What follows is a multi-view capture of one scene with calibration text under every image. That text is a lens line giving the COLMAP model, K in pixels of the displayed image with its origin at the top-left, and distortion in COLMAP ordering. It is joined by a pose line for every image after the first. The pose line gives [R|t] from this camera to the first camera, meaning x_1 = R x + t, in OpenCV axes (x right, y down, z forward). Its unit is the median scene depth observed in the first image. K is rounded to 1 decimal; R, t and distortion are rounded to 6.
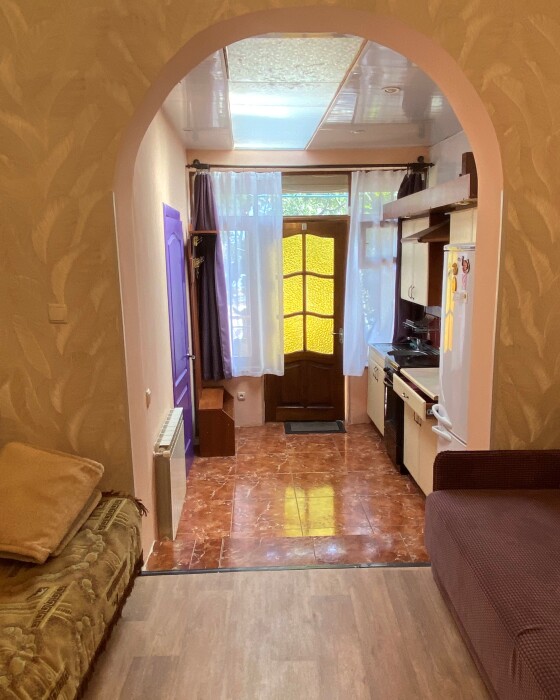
lens RADIAL K [[559.7, 0, 279.5], [0, 559.7, 350.7], [0, 0, 1]] dist [0.079280, -0.064008]
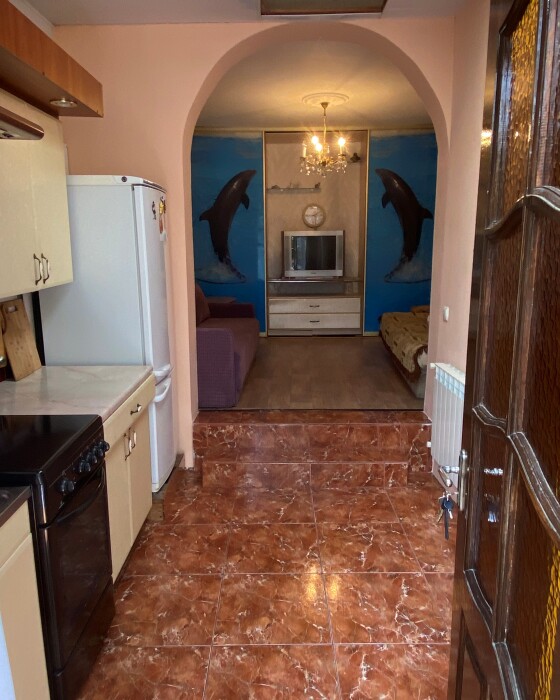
lens RADIAL K [[559.7, 0, 281.5], [0, 559.7, 355.5], [0, 0, 1]] dist [0.079280, -0.064008]
pose [[-0.998925, 0.016847, 0.043192, 0.043717], [0.031747, 0.927499, 0.372474, -0.201548], [-0.033786, 0.373445, -0.927037, 1.501735]]
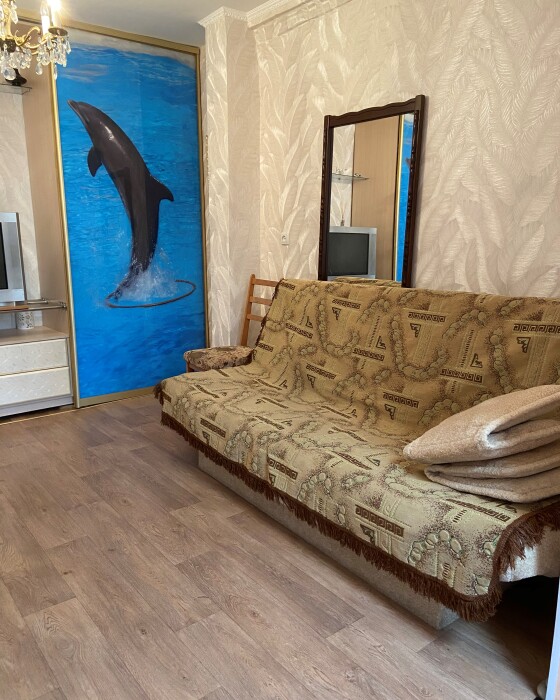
lens RADIAL K [[566.2, 0, 281.2], [0, 566.2, 345.3], [0, 0, 1]] dist [0.113935, -0.133112]
pose [[-0.795005, 0.128885, -0.592752, 0.114253], [-0.098088, 0.936994, 0.335292, -0.112885], [0.598620, 0.324701, -0.732273, 1.024094]]
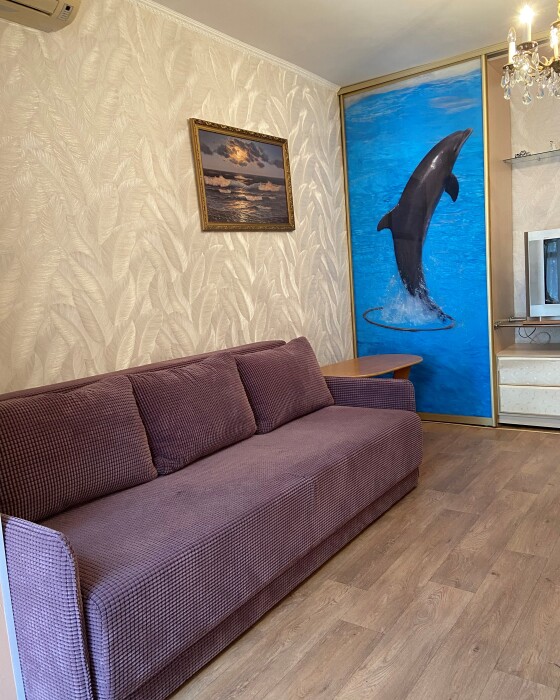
lens RADIAL K [[566.2, 0, 280.0], [0, 566.2, 350.0], [0, 0, 1]] dist [0.113935, -0.133112]
pose [[-0.800870, 0.006930, 0.598798, -0.066882], [0.201729, 0.944611, 0.258874, -0.111005], [-0.563837, 0.328119, -0.757908, 1.041932]]
